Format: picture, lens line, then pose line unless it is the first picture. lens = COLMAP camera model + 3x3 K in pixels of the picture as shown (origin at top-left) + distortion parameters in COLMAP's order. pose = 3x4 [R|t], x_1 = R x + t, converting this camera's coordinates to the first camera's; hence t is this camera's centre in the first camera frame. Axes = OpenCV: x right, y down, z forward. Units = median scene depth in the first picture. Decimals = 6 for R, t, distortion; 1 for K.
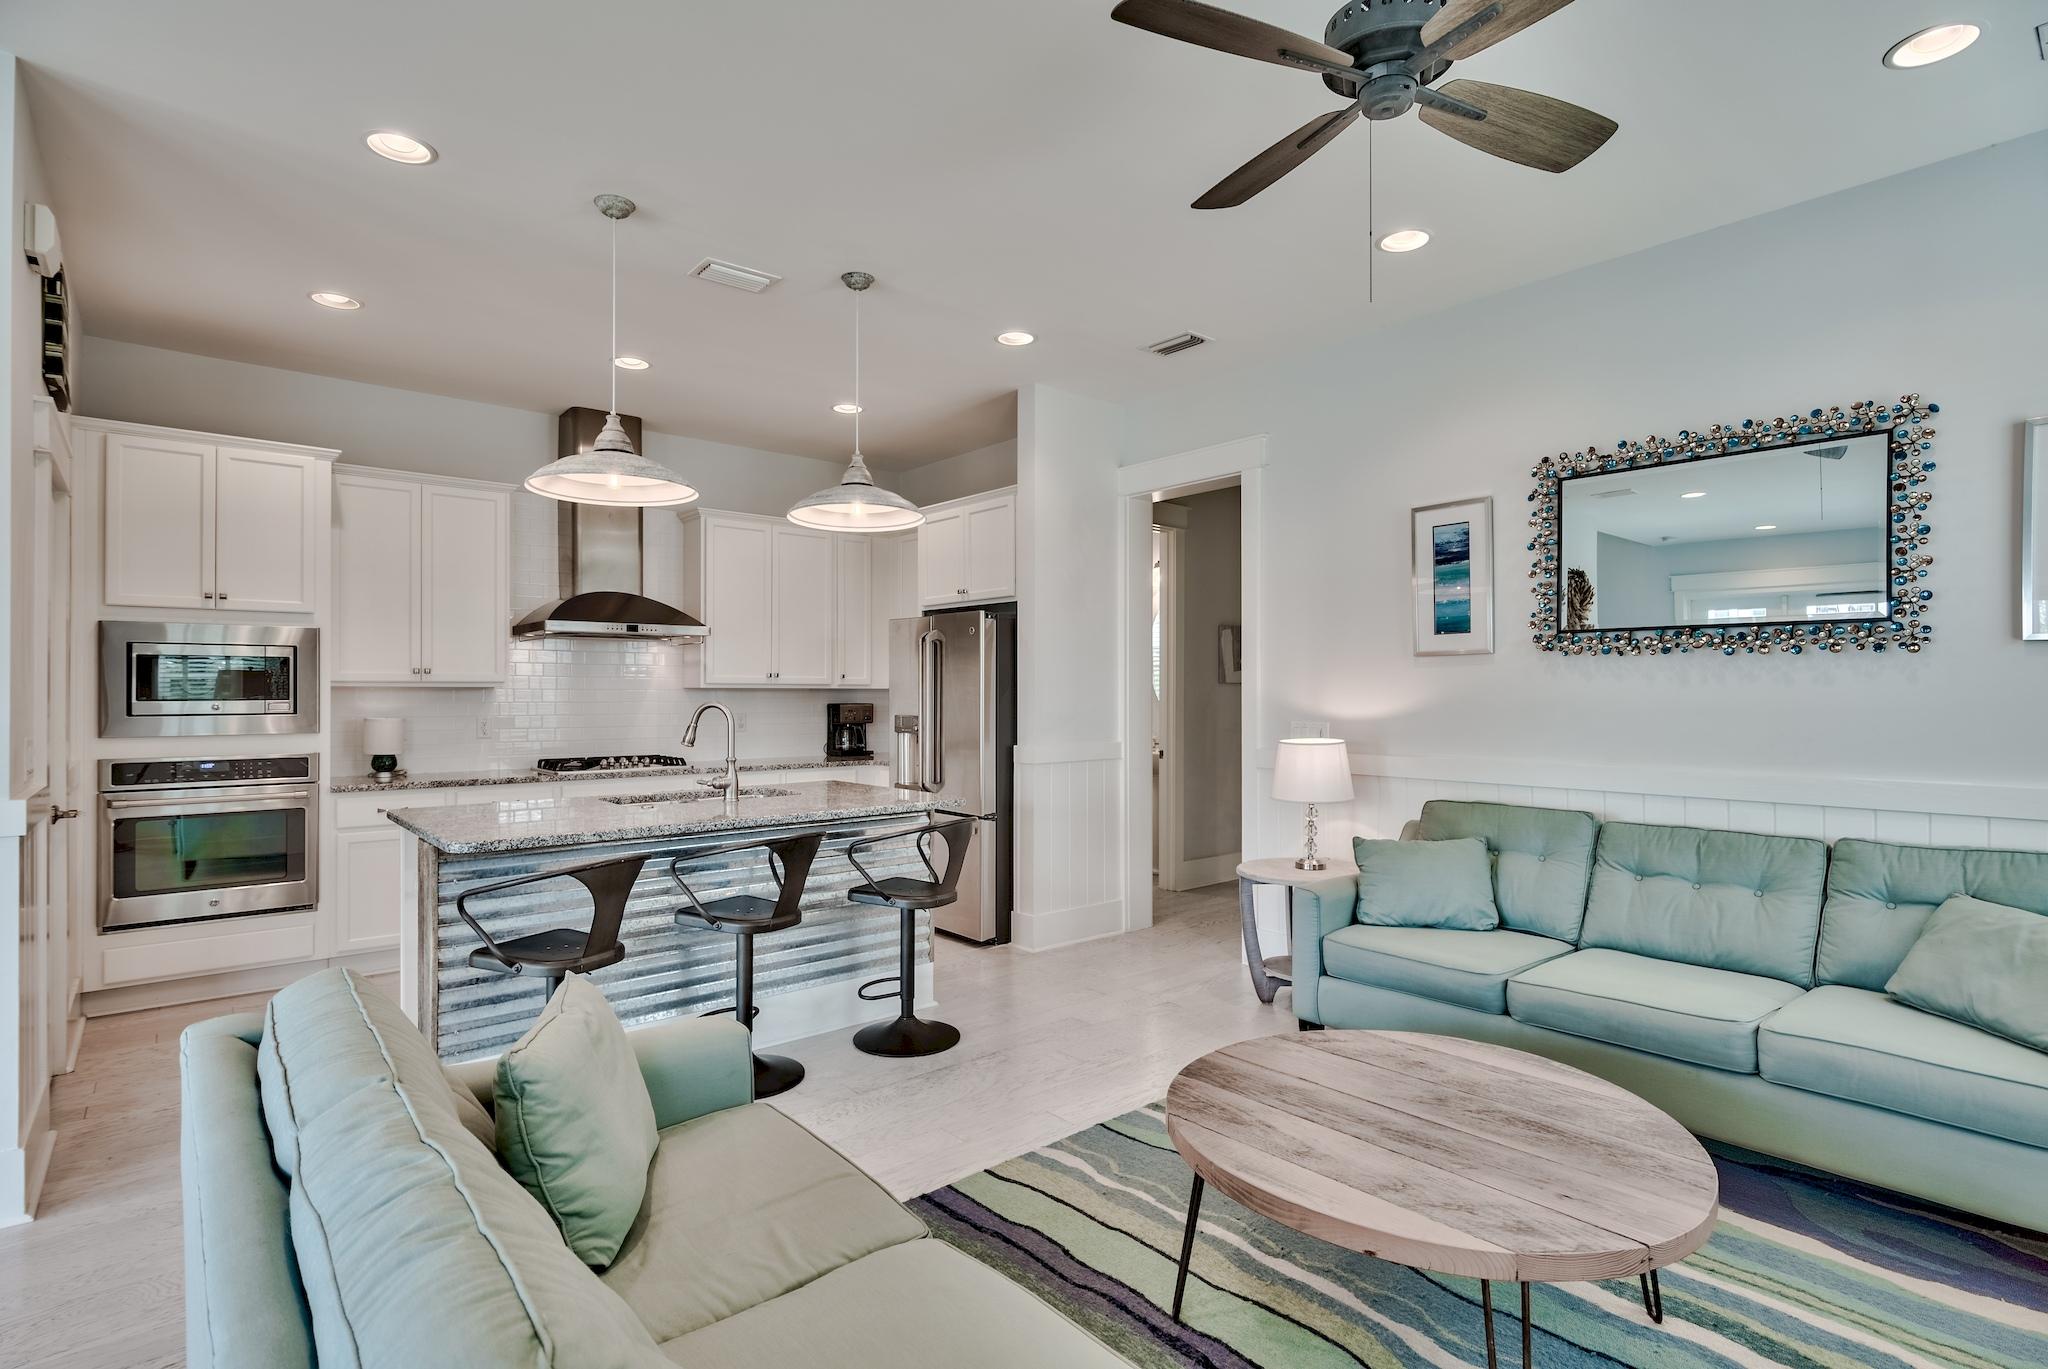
lens RADIAL K [[1007.6, 0, 1061.8], [0, 1007.6, 698.0], [0, 0, 1]] dist [-0.008178, 0.000297]
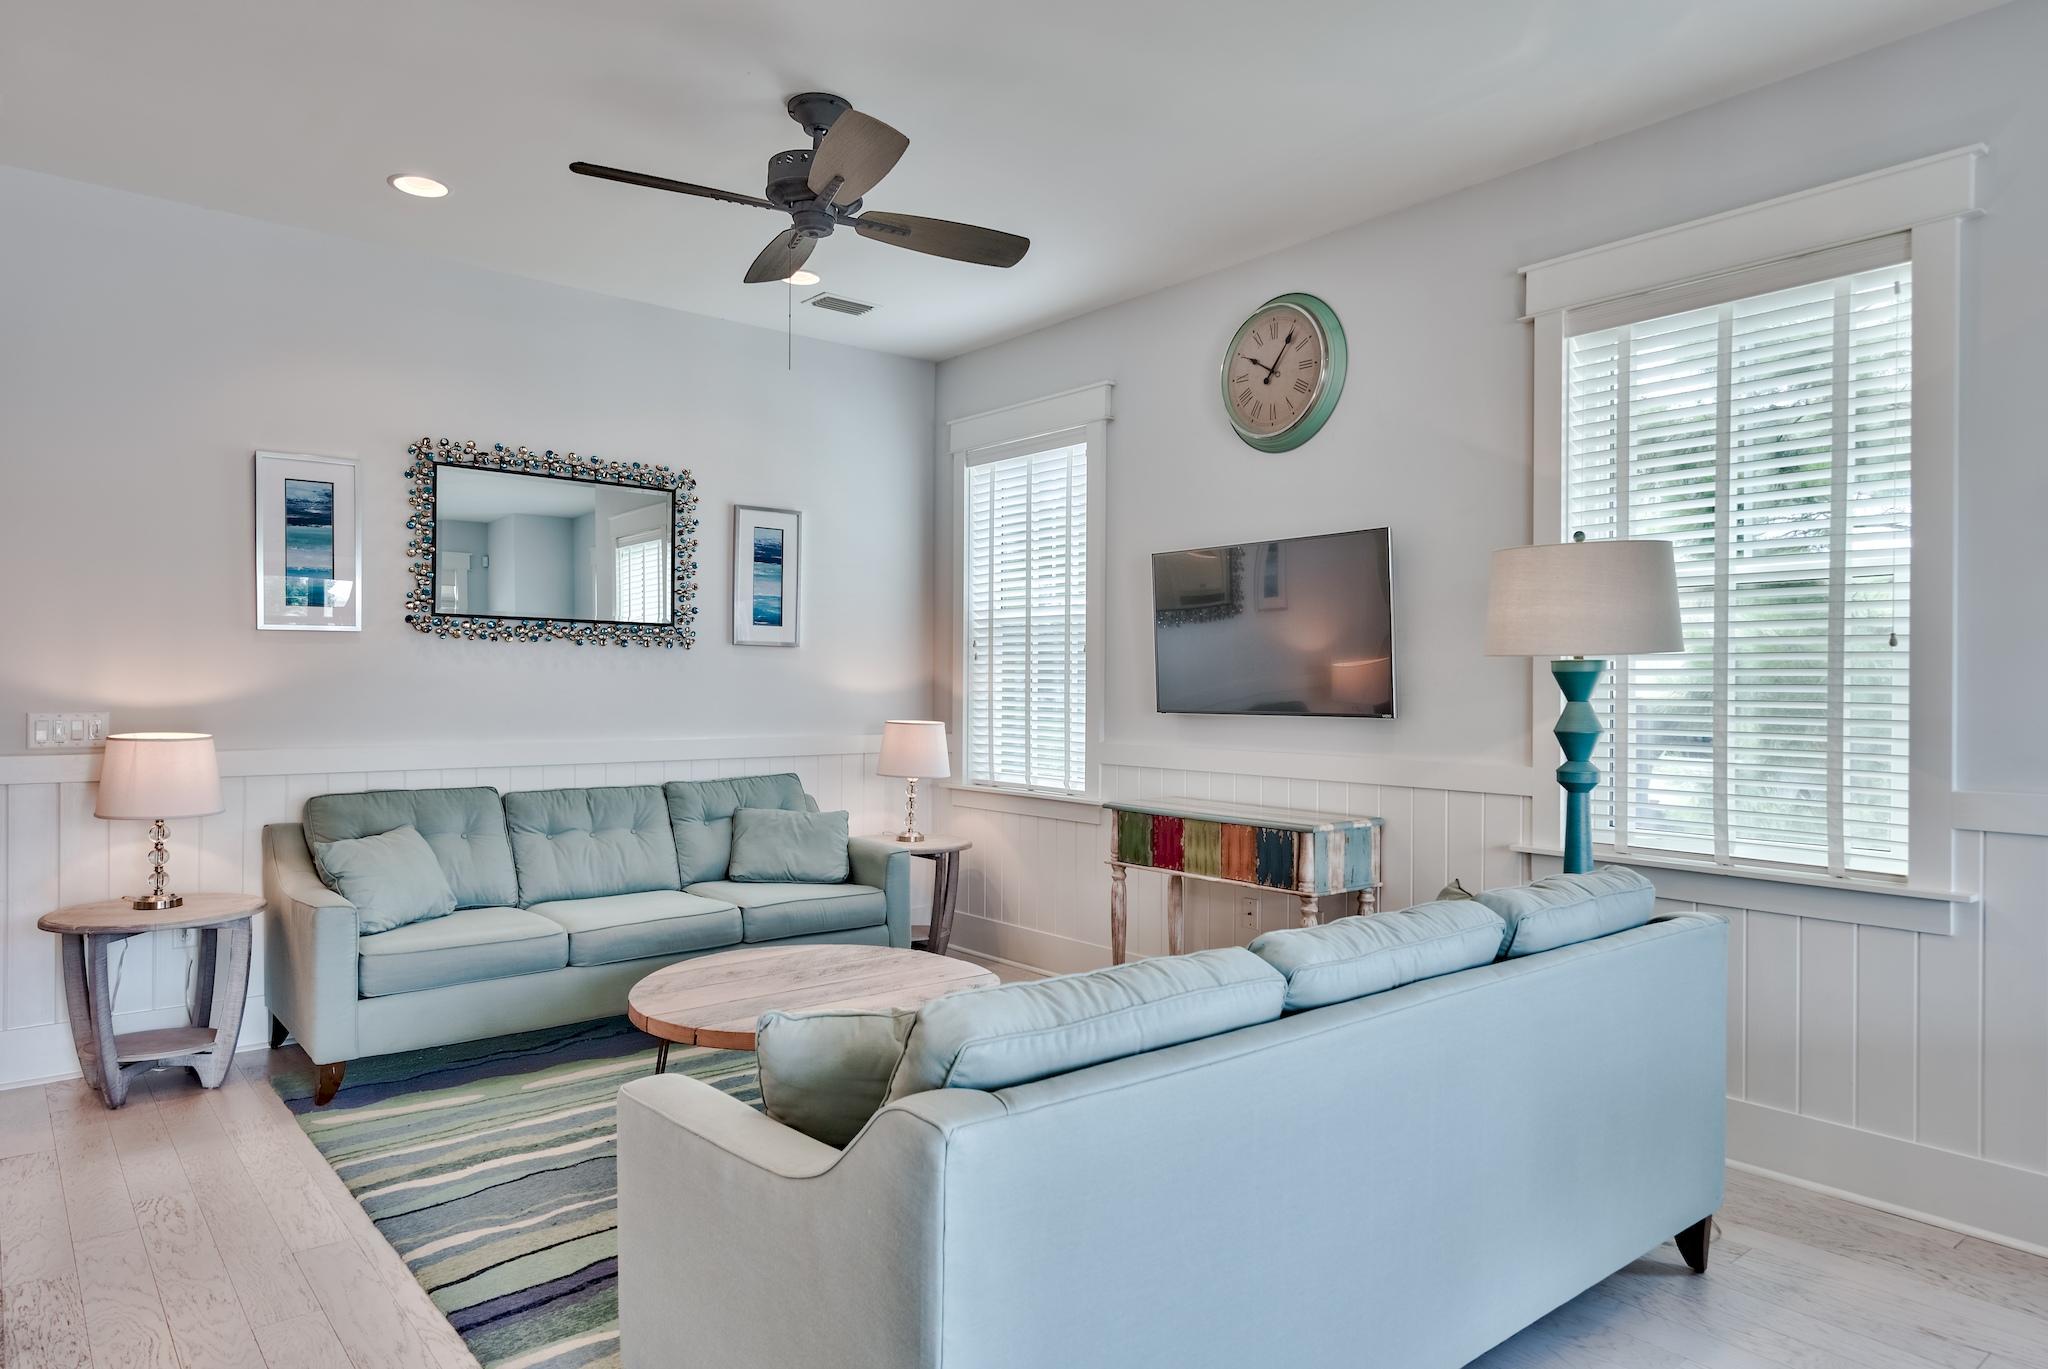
lens RADIAL K [[1254.5, 0, 983.9], [0, 1254.5, 698.5], [0, 0, 1]] dist [0.017345, -0.000251]
pose [[0.046108, -0.008019, 0.998904, -0.807473], [-0.001140, 0.999967, 0.008080, 0.008345], [-0.998936, -0.001511, 0.046097, 0.425541]]
